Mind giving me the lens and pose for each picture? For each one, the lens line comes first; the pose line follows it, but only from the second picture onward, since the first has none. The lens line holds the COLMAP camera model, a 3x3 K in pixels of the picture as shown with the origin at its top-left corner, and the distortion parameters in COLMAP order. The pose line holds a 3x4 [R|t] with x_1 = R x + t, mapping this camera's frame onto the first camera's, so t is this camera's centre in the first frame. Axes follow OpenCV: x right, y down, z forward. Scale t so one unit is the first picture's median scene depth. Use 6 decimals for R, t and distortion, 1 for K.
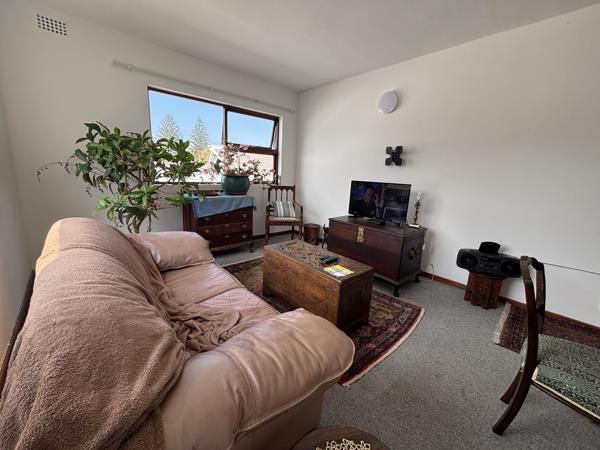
lens RADIAL K [[240.5, 0, 297.2], [0, 240.5, 224.4], [0, 0, 1]] dist [-0.001319, -0.000001]
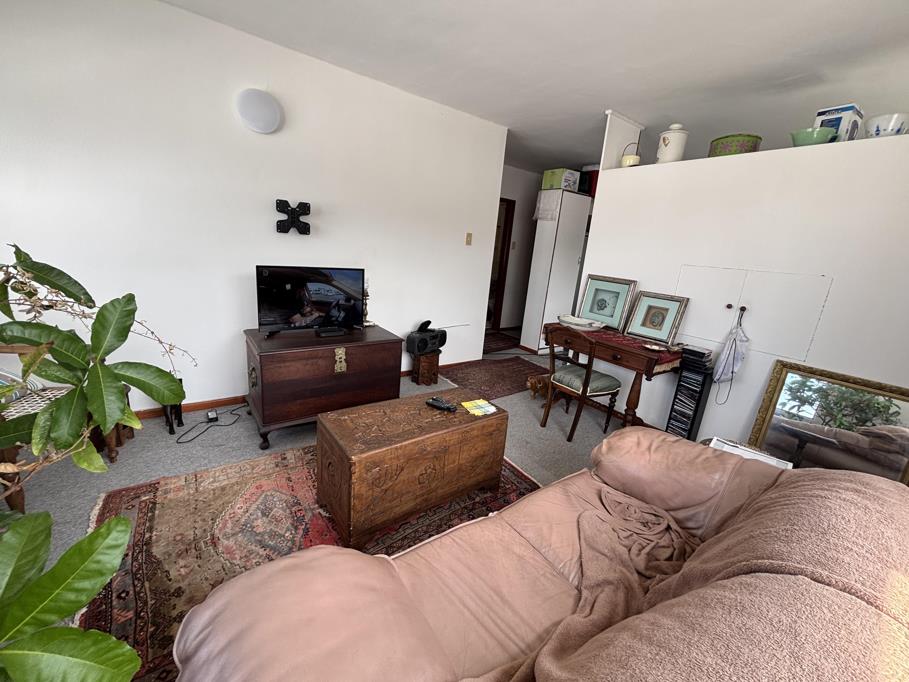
lens RADIAL K [[364.3, 0, 450.3], [0, 364.3, 342.8], [0, 0, 1]] dist [-0.001319, -0.000001]
pose [[0.101479, -0.295103, 0.950061, -0.564669], [0.135416, 0.950200, 0.280682, -0.216661], [-0.985578, 0.100170, 0.136387, 0.600271]]
